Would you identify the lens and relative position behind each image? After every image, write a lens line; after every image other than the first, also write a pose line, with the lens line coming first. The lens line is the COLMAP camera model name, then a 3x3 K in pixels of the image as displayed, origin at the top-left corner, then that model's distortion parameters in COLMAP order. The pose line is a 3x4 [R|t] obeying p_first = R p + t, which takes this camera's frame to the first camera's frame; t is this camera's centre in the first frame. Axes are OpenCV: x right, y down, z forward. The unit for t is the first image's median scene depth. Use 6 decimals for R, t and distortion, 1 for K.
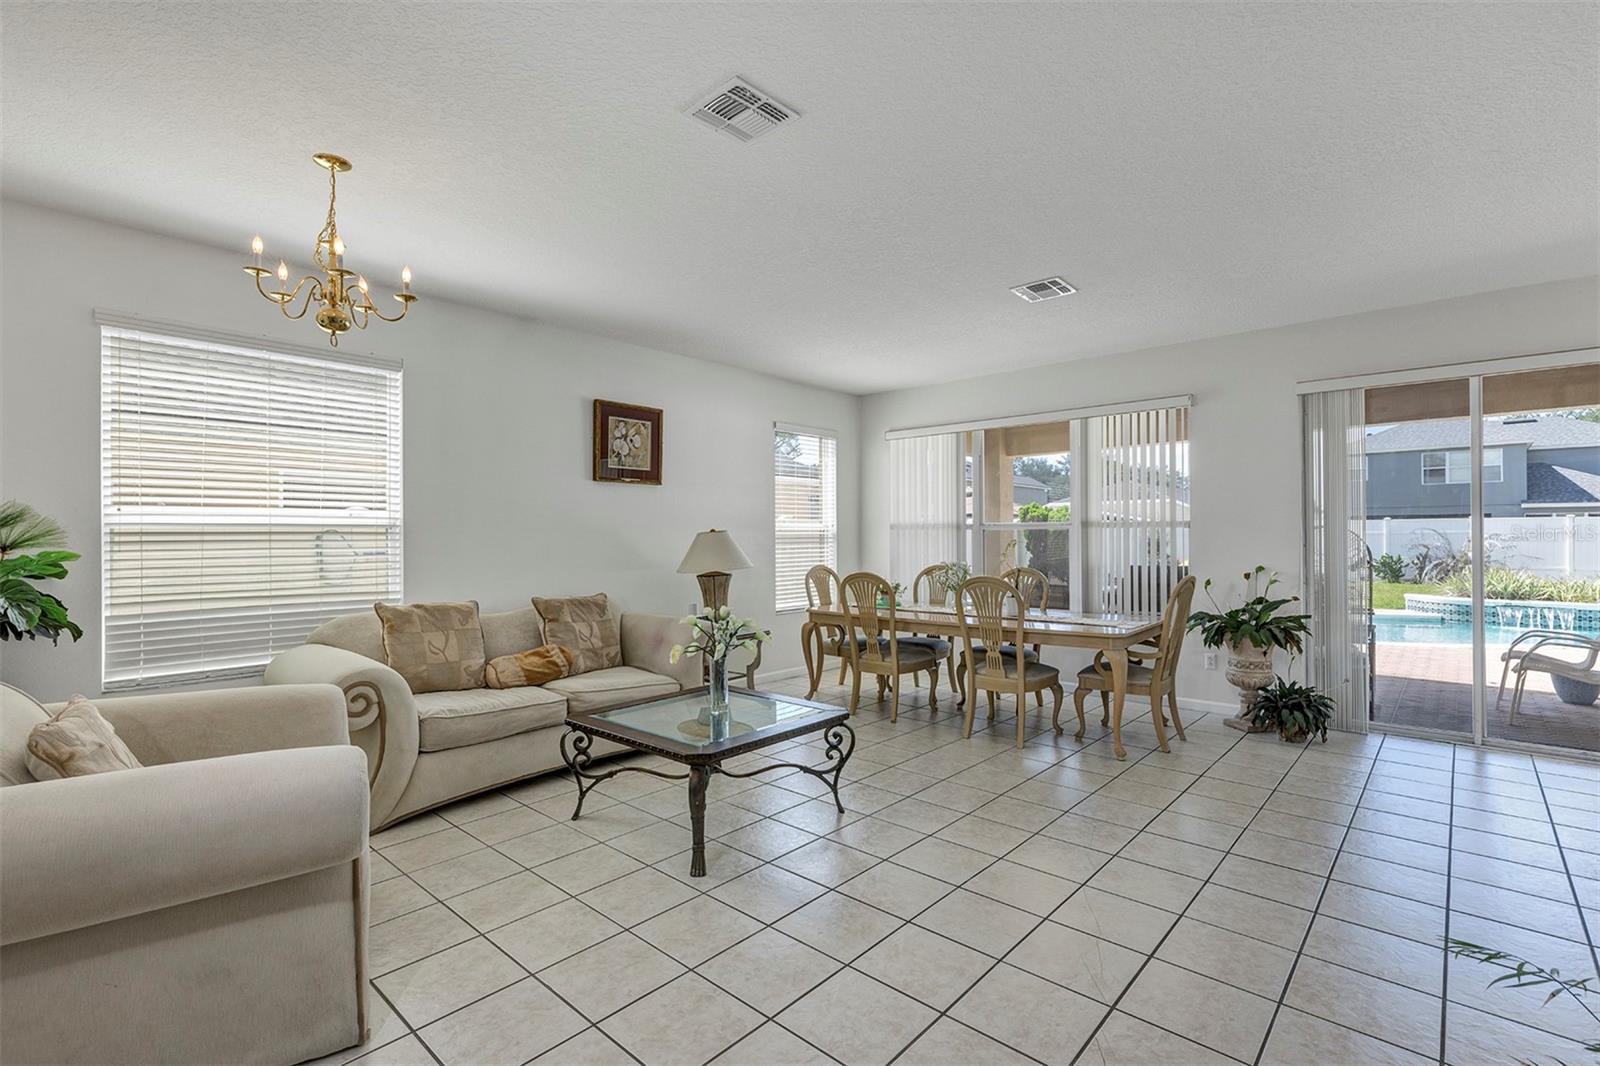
lens RADIAL K [[725.9, 0, 800.0], [0, 725.9, 531.7], [0, 0, 1]] dist [0.007805, -0.000333]
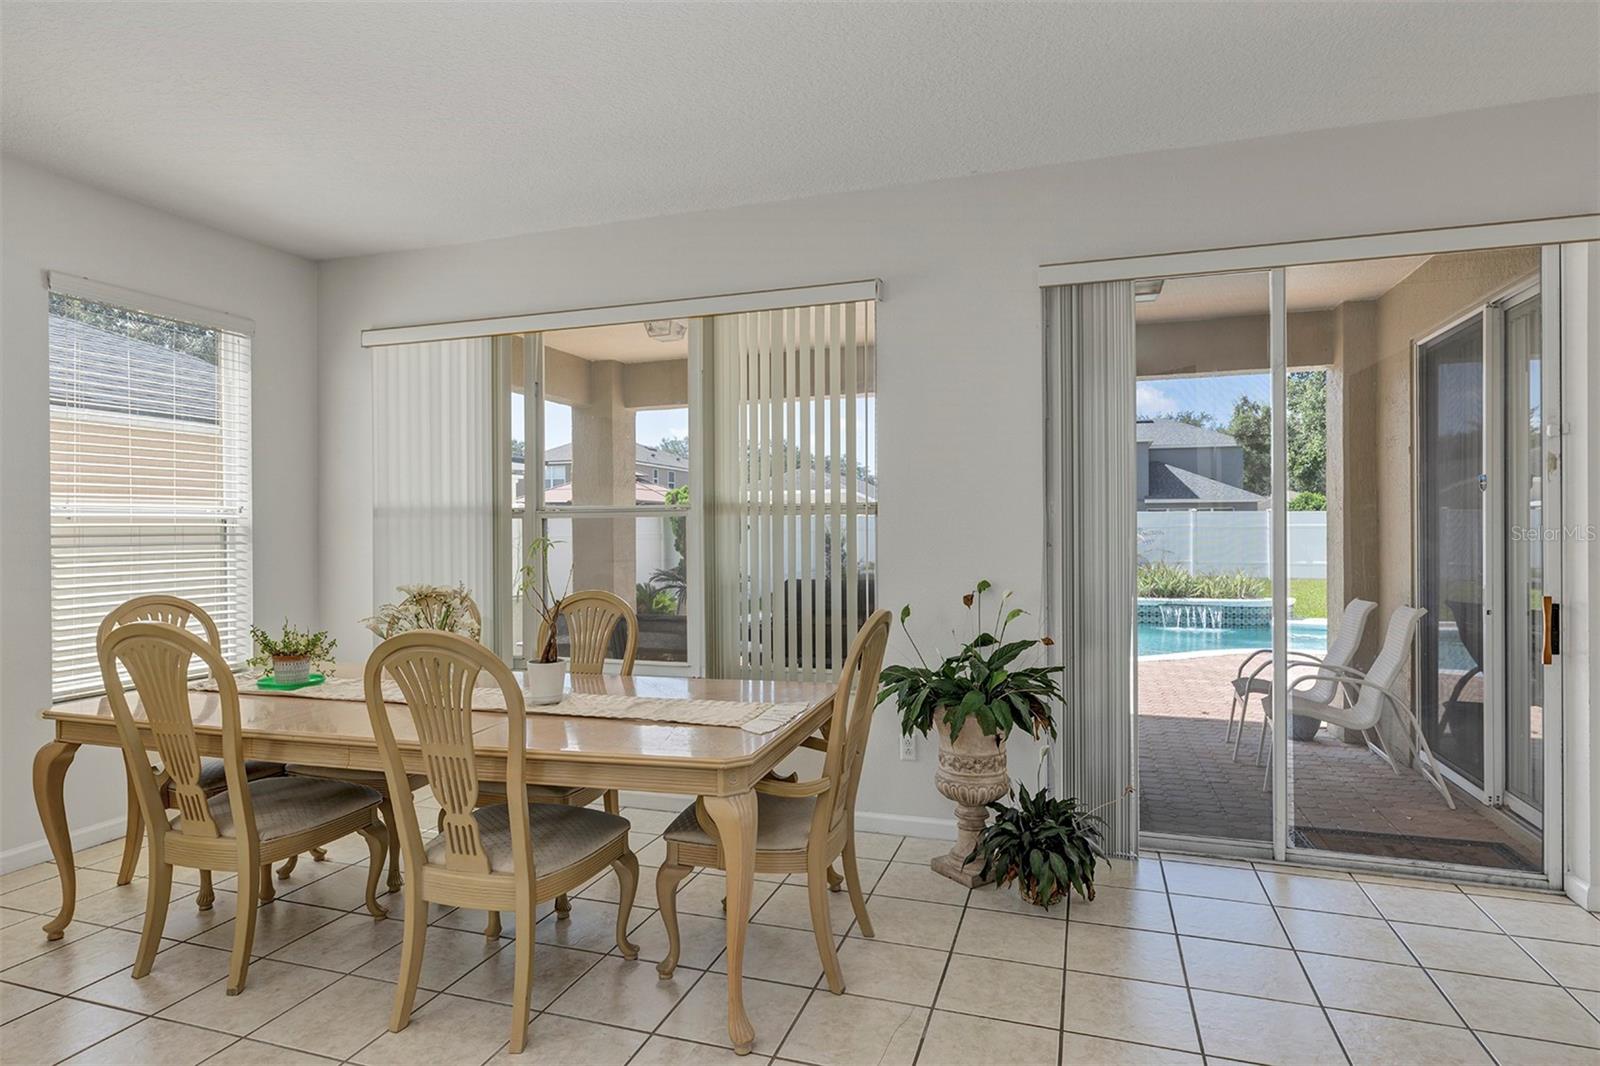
lens RADIAL K [[863.8, 0, 805.9], [0, 863.8, 530.8], [0, 0, 1]] dist [0.003273, 0.000229]
pose [[0.912125, -0.001571, 0.409910, 0.220374], [-0.000780, 0.999984, 0.005569, 0.003852], [-0.409912, -0.005400, 0.912109, 0.430665]]
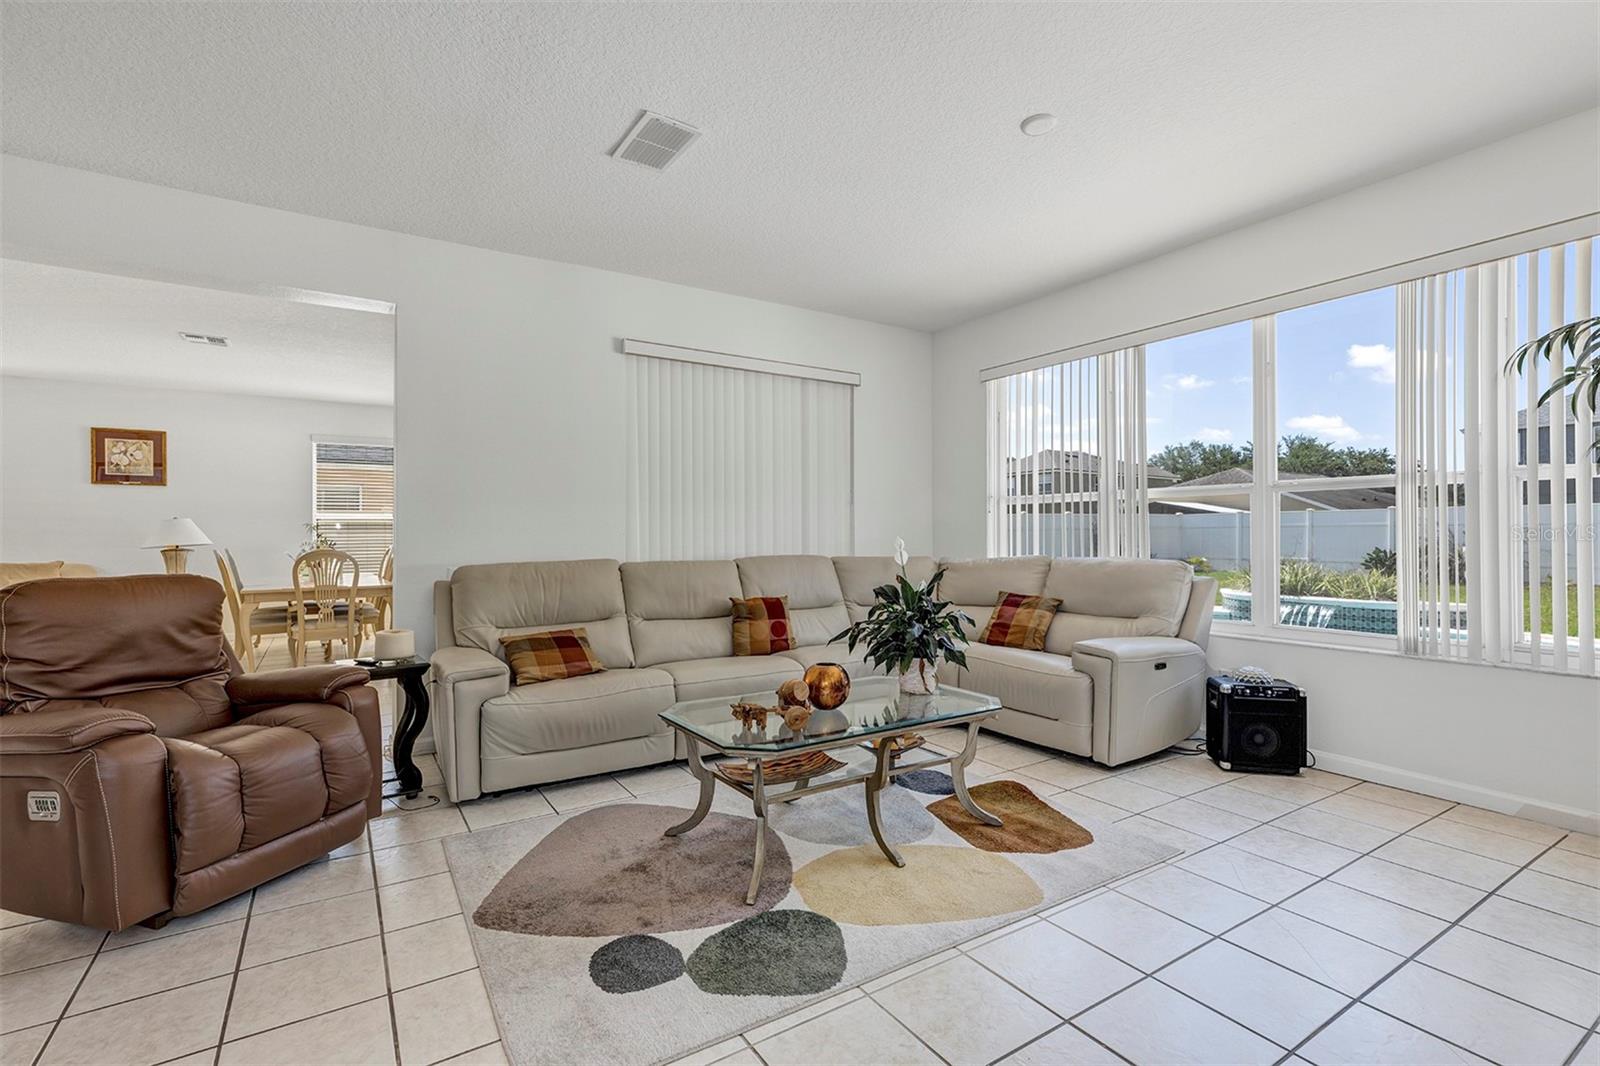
lens RADIAL K [[725.9, 0, 802.1], [0, 725.9, 536.1], [0, 0, 1]] dist [0.007805, -0.000333]
pose [[0.967264, 0.000049, -0.253772, 1.468381], [0.002824, 0.999936, 0.010958, 0.021920], [0.253756, -0.011316, 0.967202, -0.046023]]
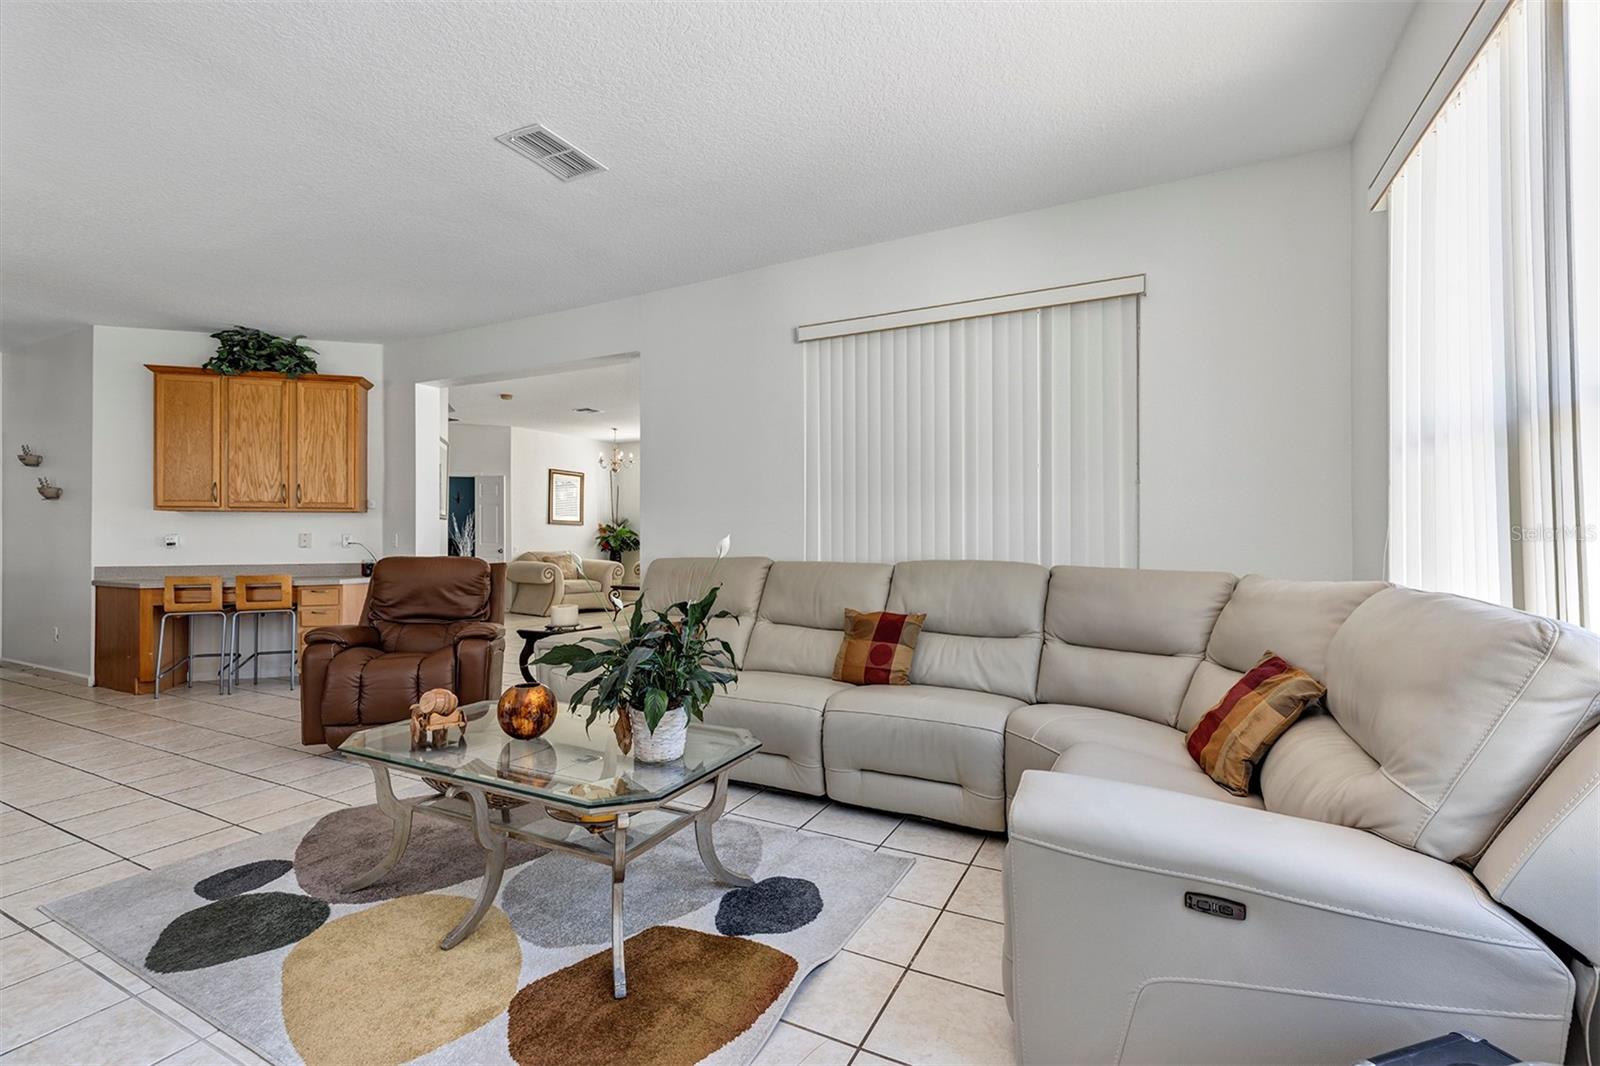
lens RADIAL K [[725.9, 0, 805.0], [0, 725.9, 529.0], [0, 0, 1]] dist [0.007805, -0.000333]
pose [[0.255700, -0.004213, -0.966747, 1.842608], [0.008454, 0.999962, -0.002121, 0.027196], [0.966719, -0.007631, 0.255726, 0.538552]]
